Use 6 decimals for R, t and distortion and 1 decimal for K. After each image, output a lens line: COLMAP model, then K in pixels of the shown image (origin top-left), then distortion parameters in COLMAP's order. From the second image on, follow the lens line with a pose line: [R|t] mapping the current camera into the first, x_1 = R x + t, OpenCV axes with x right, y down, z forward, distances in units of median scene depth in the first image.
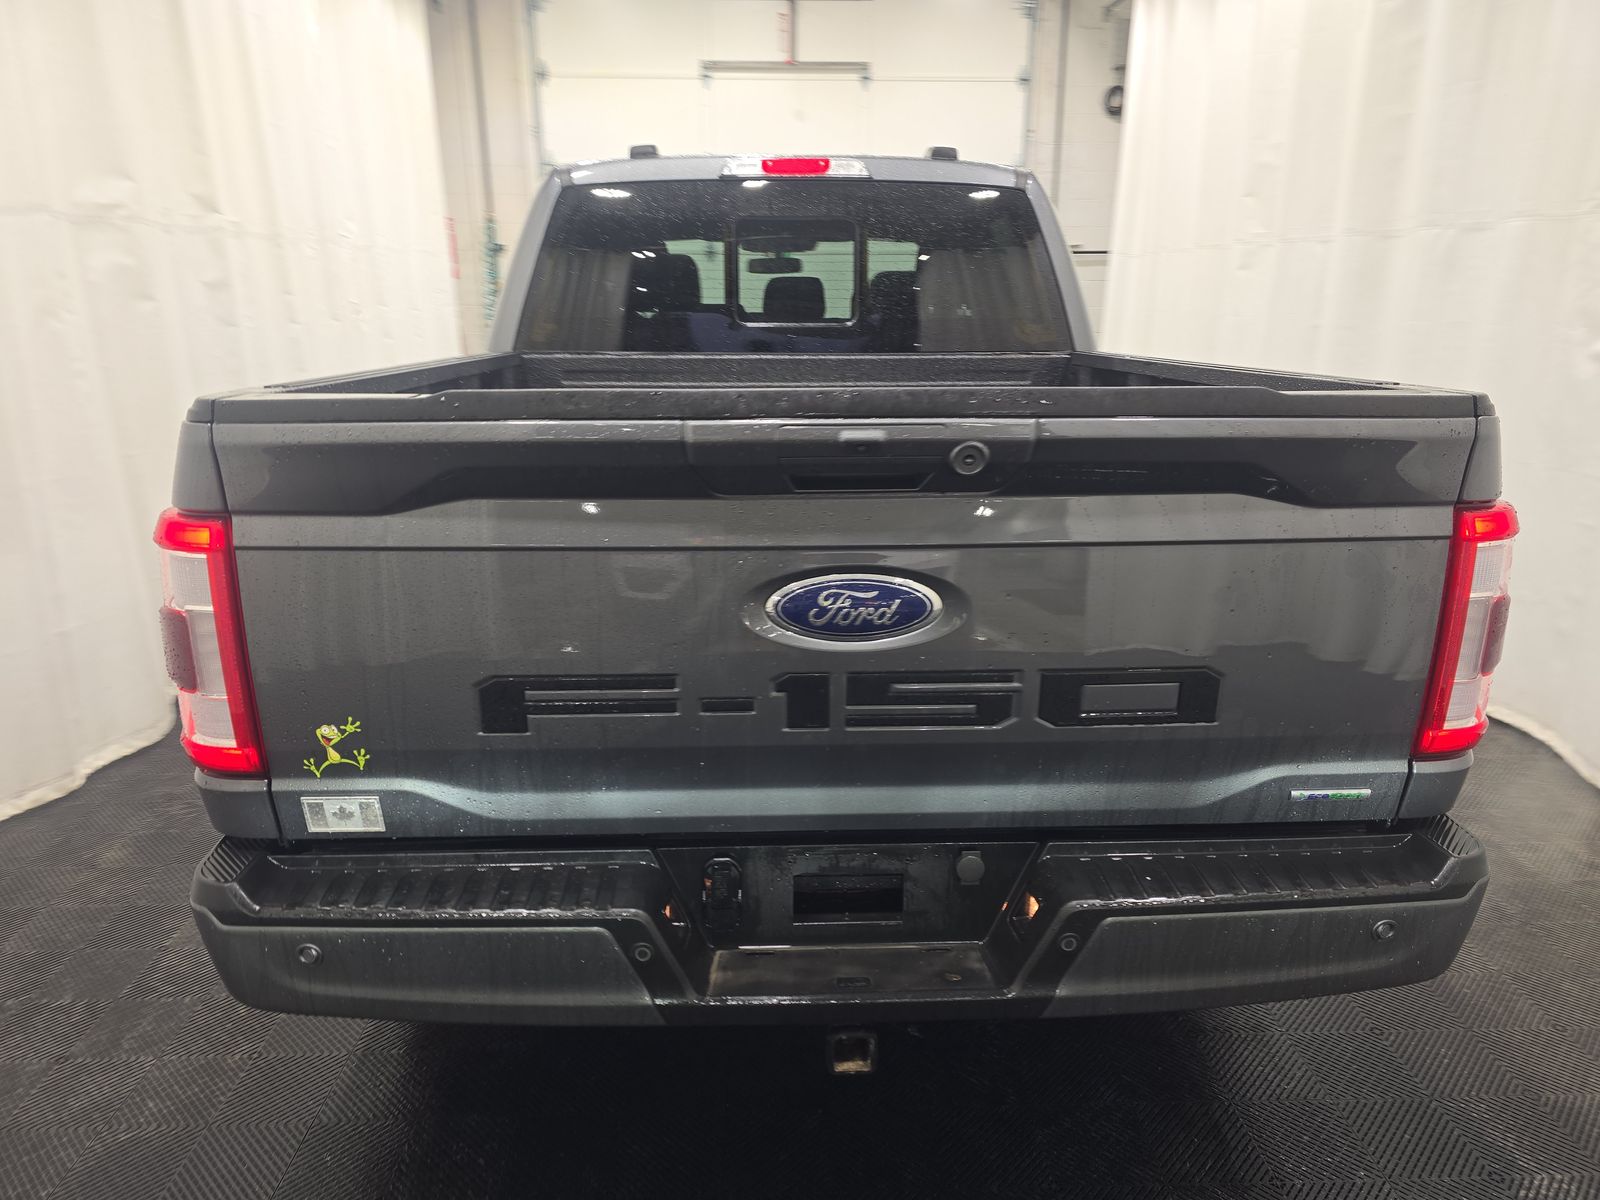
lens RADIAL K [[1077.5, 0, 800.0], [0, 1077.5, 600.0], [0, 0, 1]] dist [0.053603, -0.046752]
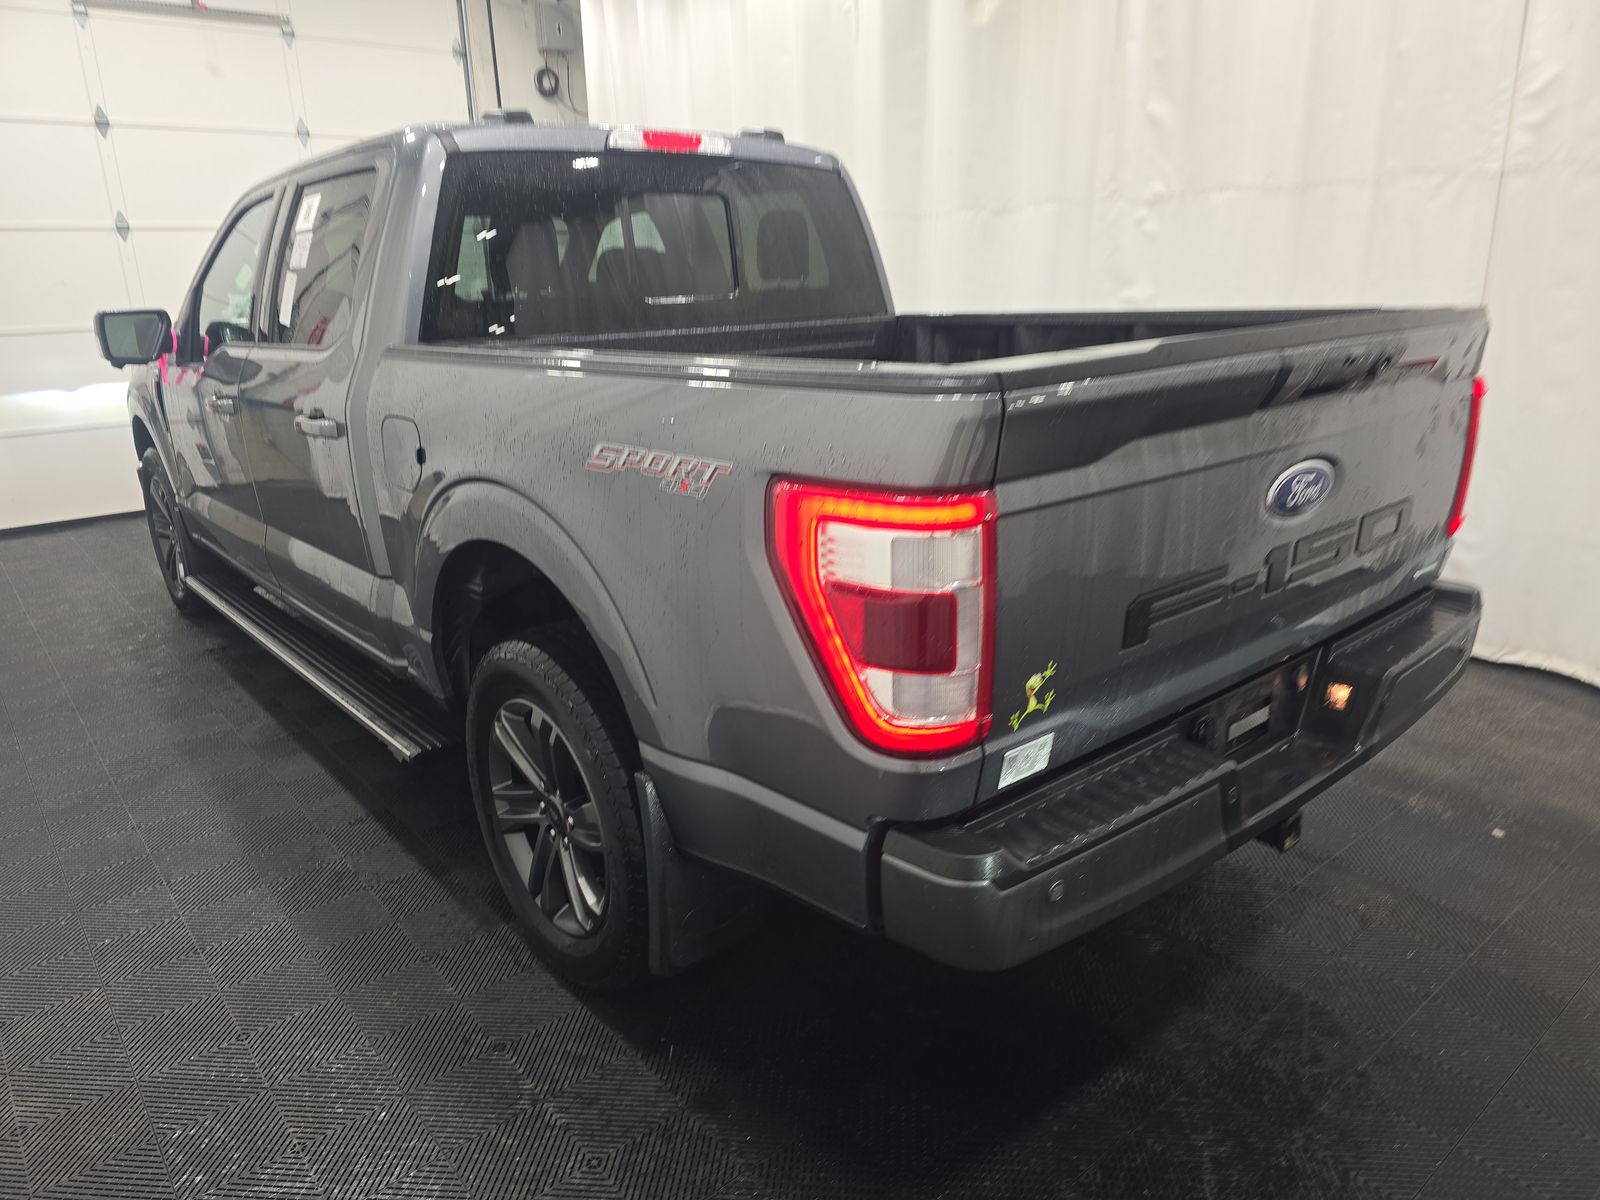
lens RADIAL K [[1072.2, 0, 843.2], [0, 1072.2, 599.1], [0, 0, 1]] dist [0.048428, -0.056030]
pose [[0.778344, -0.202629, 0.594240, -0.560075], [0.192881, 0.977889, 0.080810, -0.036136], [-0.597475, 0.051720, 0.800218, 0.130228]]
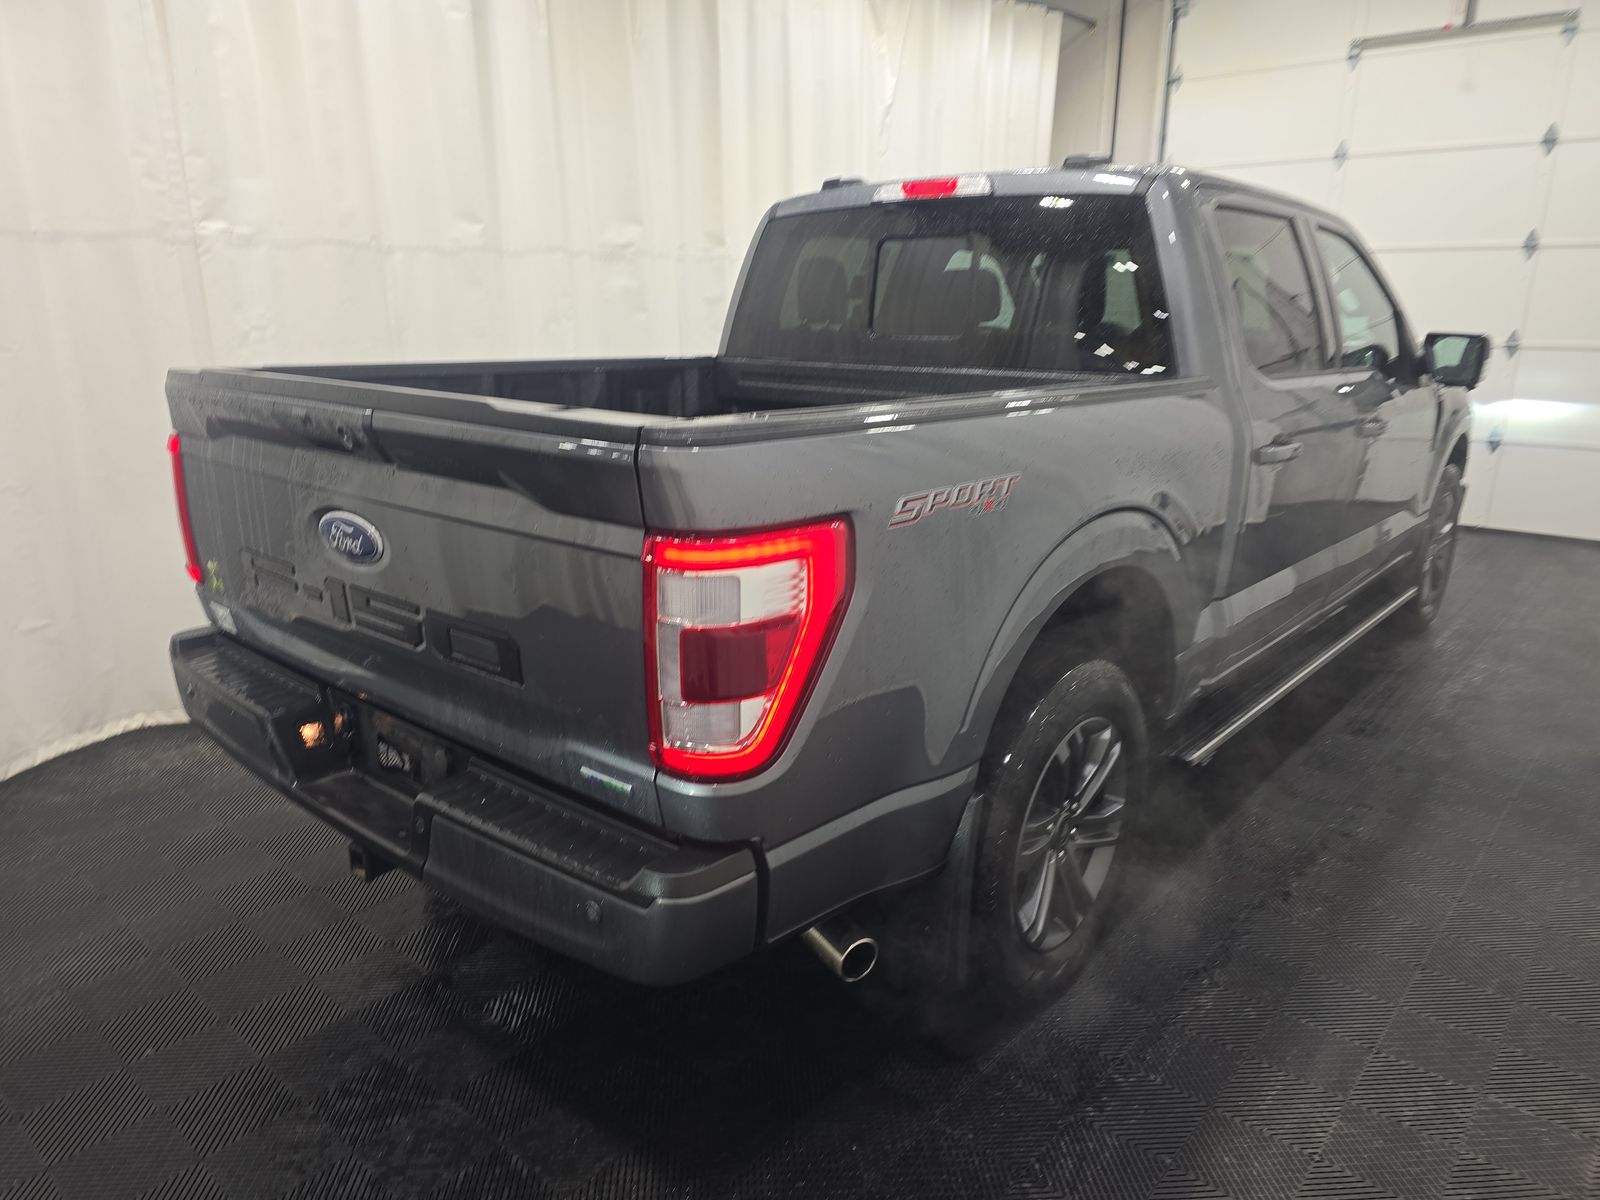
lens RADIAL K [[1077.5, 0, 800.0], [0, 1077.5, 600.0], [0, 0, 1]] dist [0.053603, -0.046752]
pose [[0.734425, 0.180323, -0.654297, 0.666937], [-0.181605, 0.981117, 0.066549, -0.054557], [0.653942, 0.069948, 0.753304, 0.152272]]
